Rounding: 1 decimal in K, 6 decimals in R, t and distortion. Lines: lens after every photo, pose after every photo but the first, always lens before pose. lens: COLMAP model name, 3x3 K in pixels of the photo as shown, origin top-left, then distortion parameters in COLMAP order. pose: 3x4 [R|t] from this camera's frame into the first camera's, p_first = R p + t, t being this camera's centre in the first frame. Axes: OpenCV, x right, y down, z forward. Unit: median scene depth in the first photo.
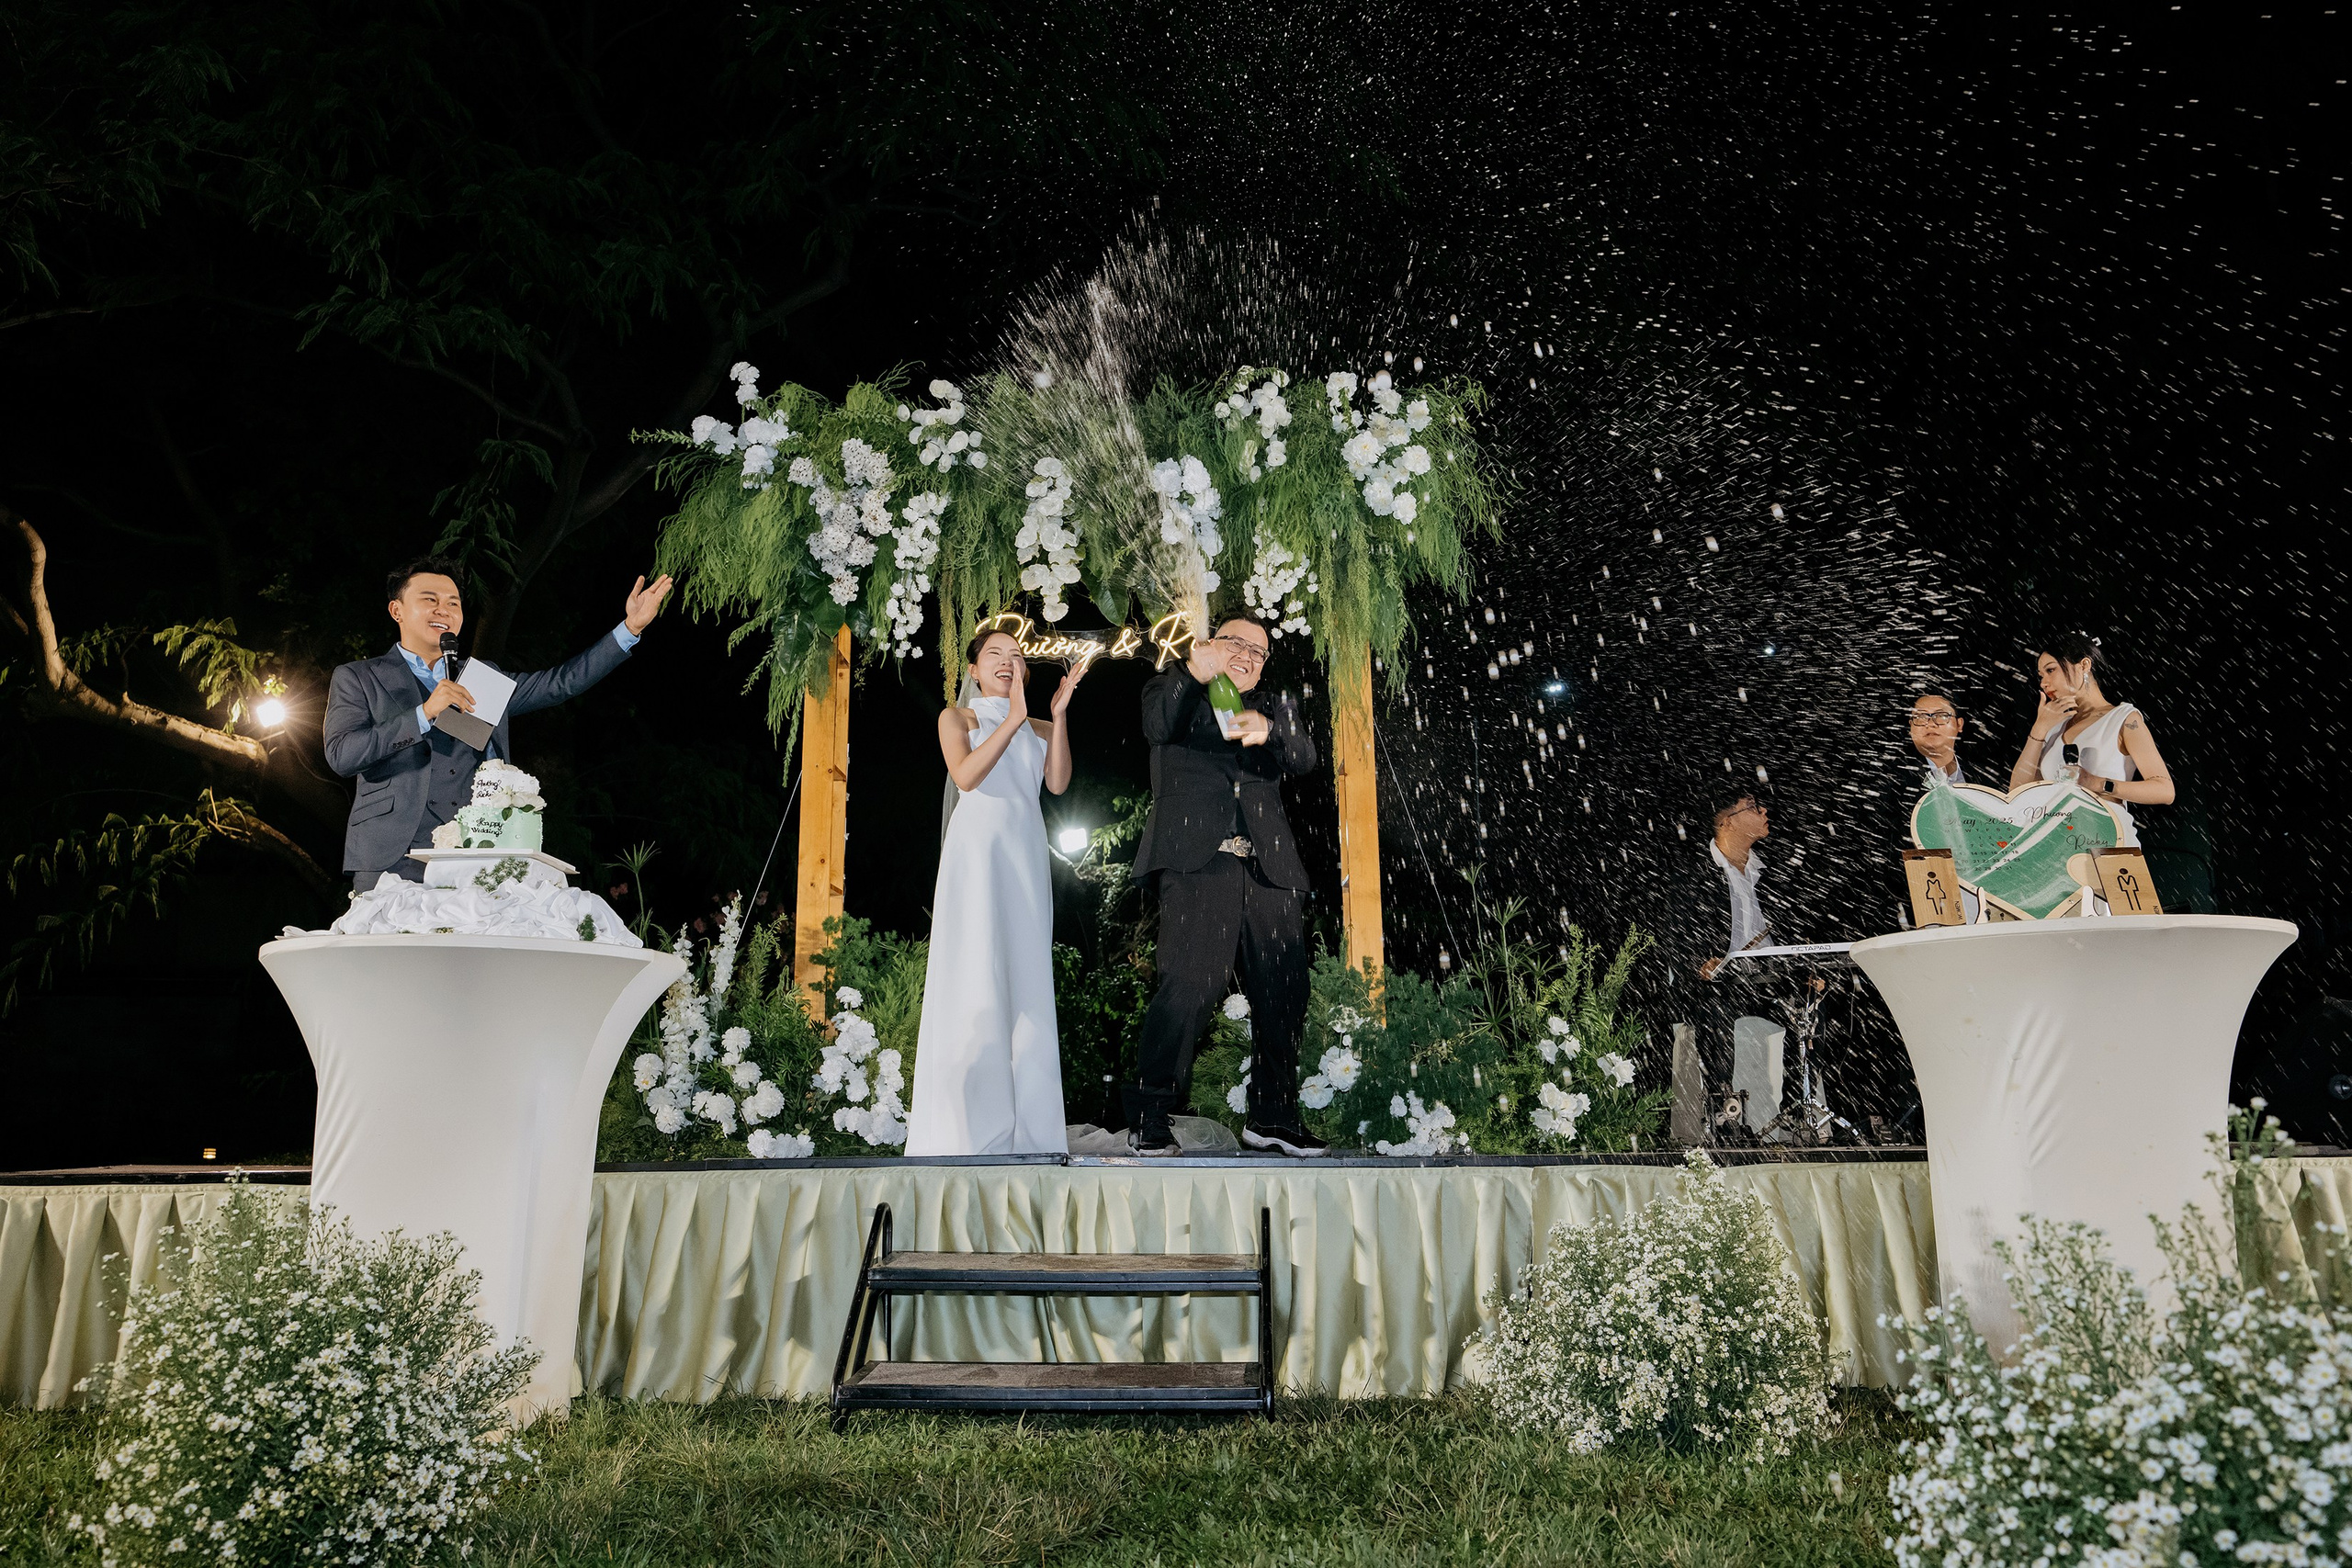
lens RADIAL K [[1866.6, 0, 1176.4], [0, 1866.6, 767.1], [0, 0, 1]] dist [-0.008507, 0.017260]
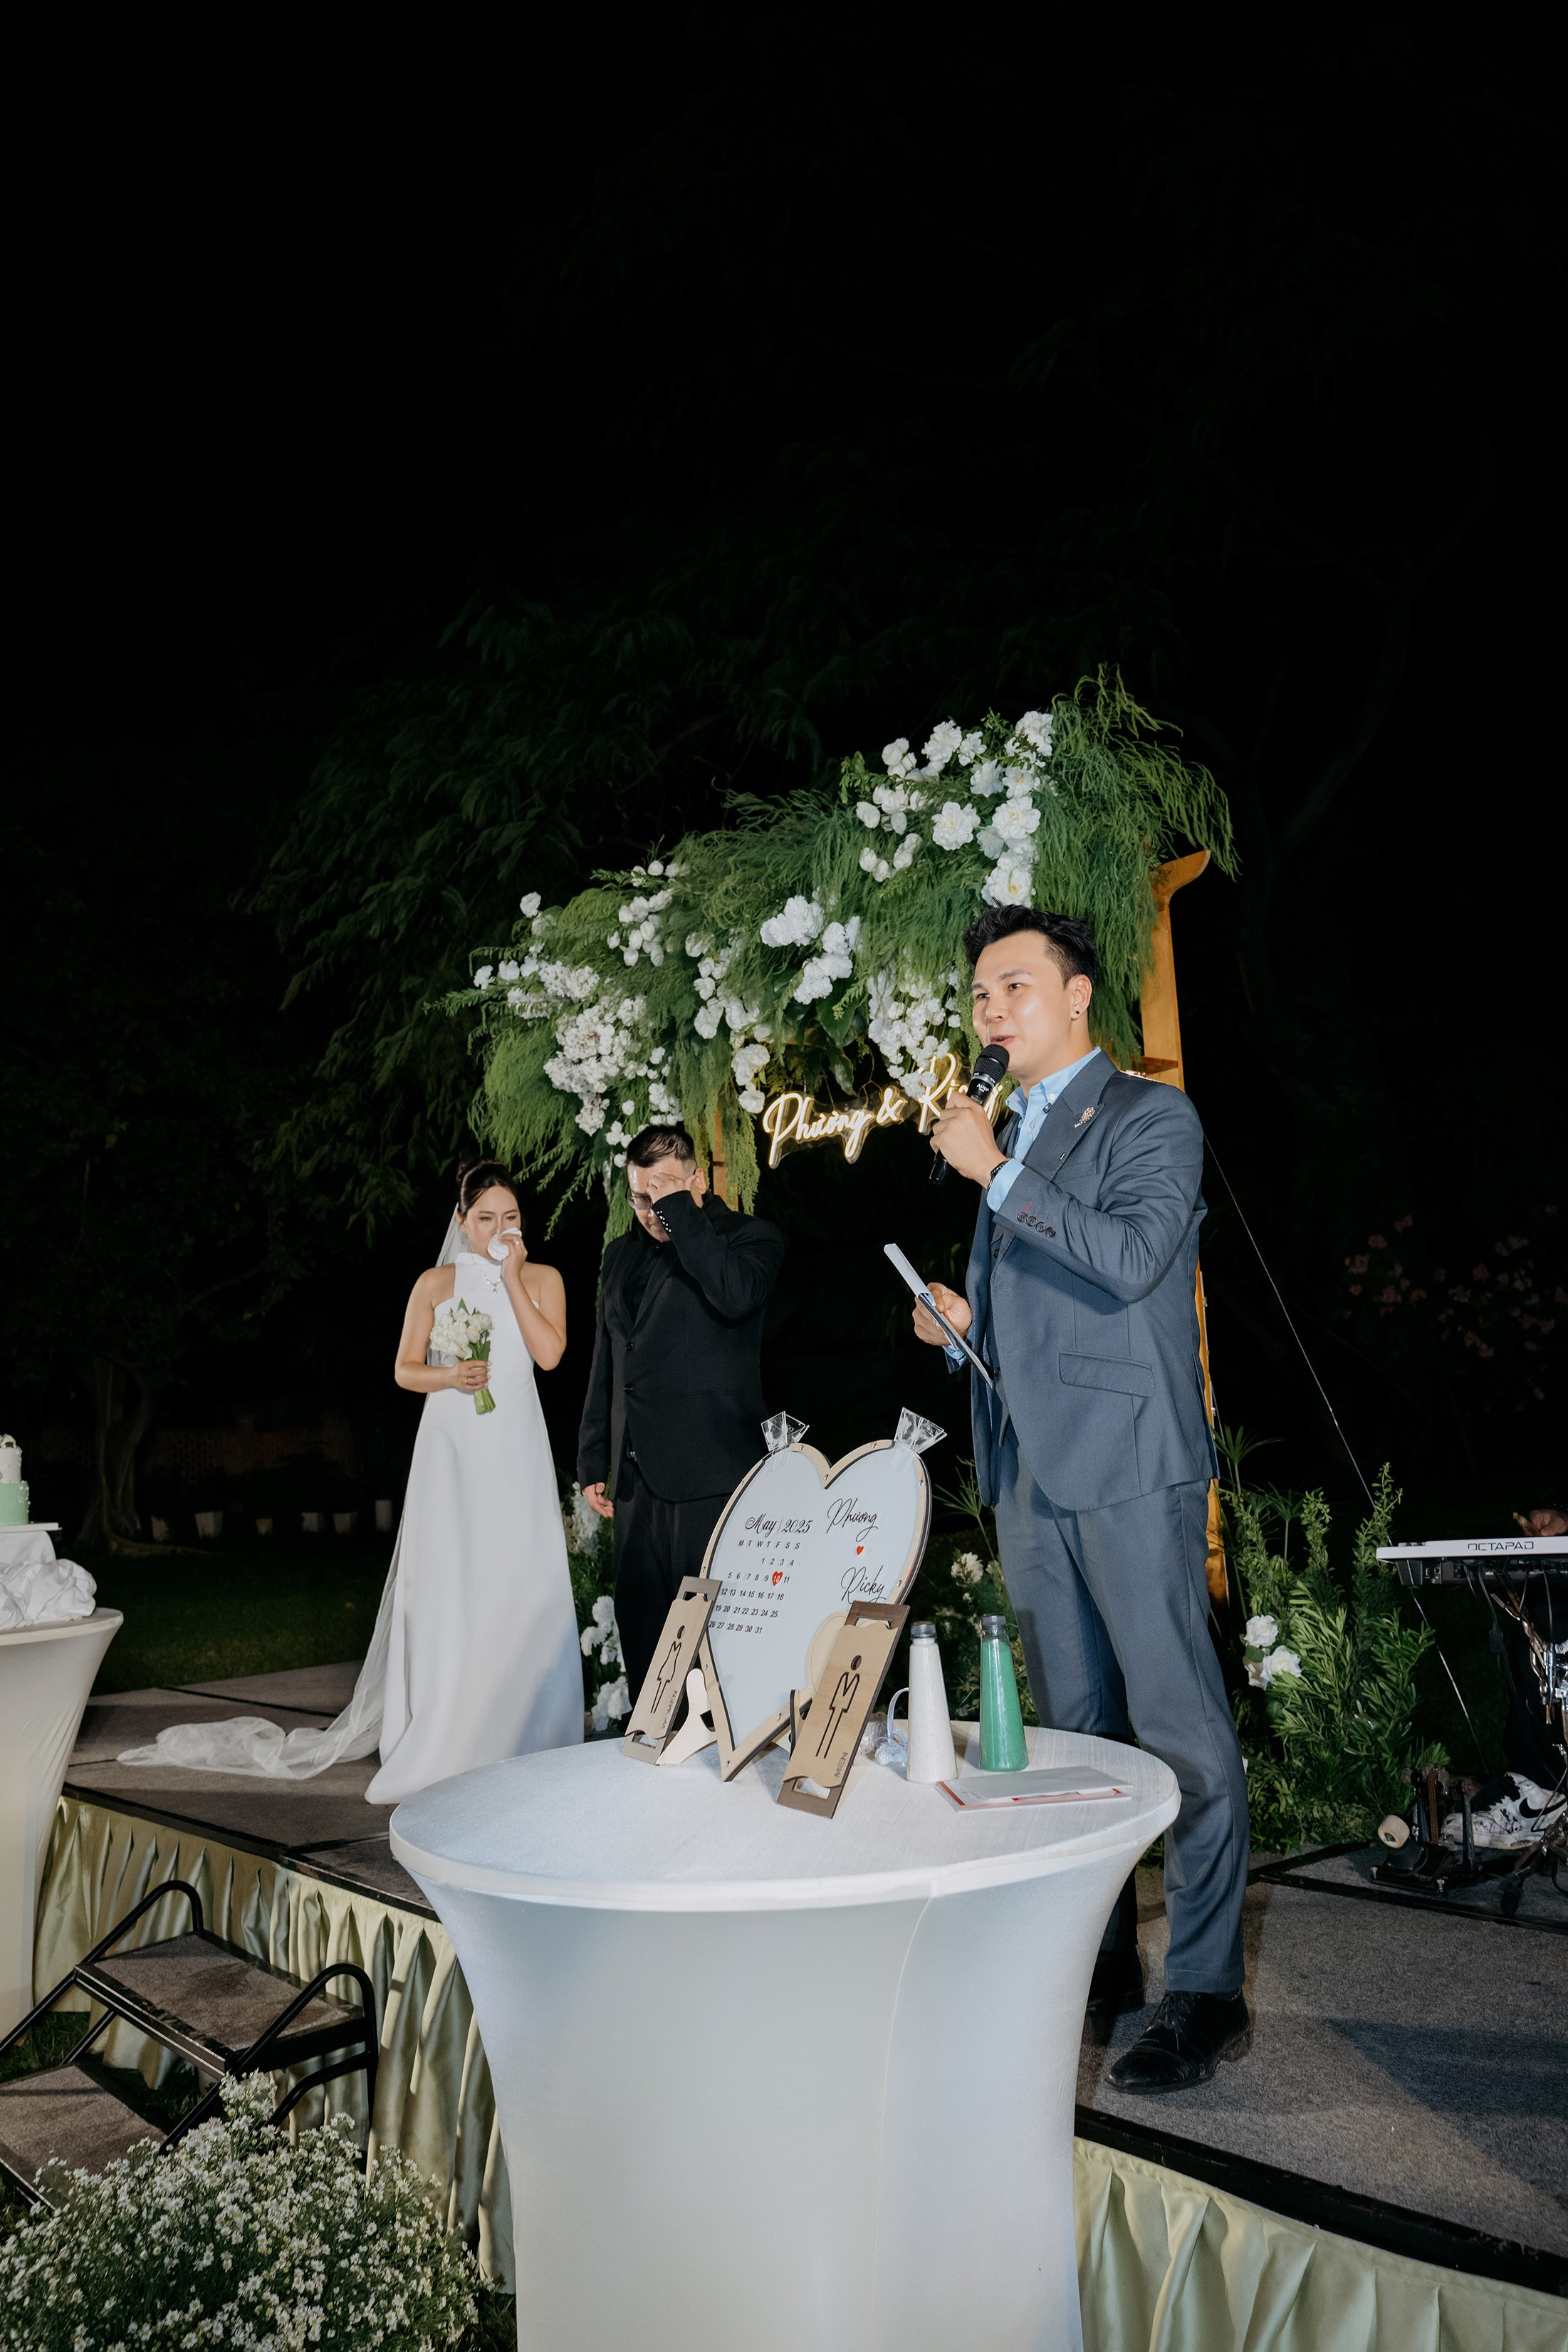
lens RADIAL K [[1866.5, 0, 763.5], [0, 1866.5, 1157.4], [0, 0, 1]] dist [-0.008507, 0.017260]
pose [[0.631514, -0.131343, -0.764159, 0.591127], [0.191610, 0.981417, -0.010336, -0.049432], [0.751316, -0.139893, 0.644945, 0.456365]]
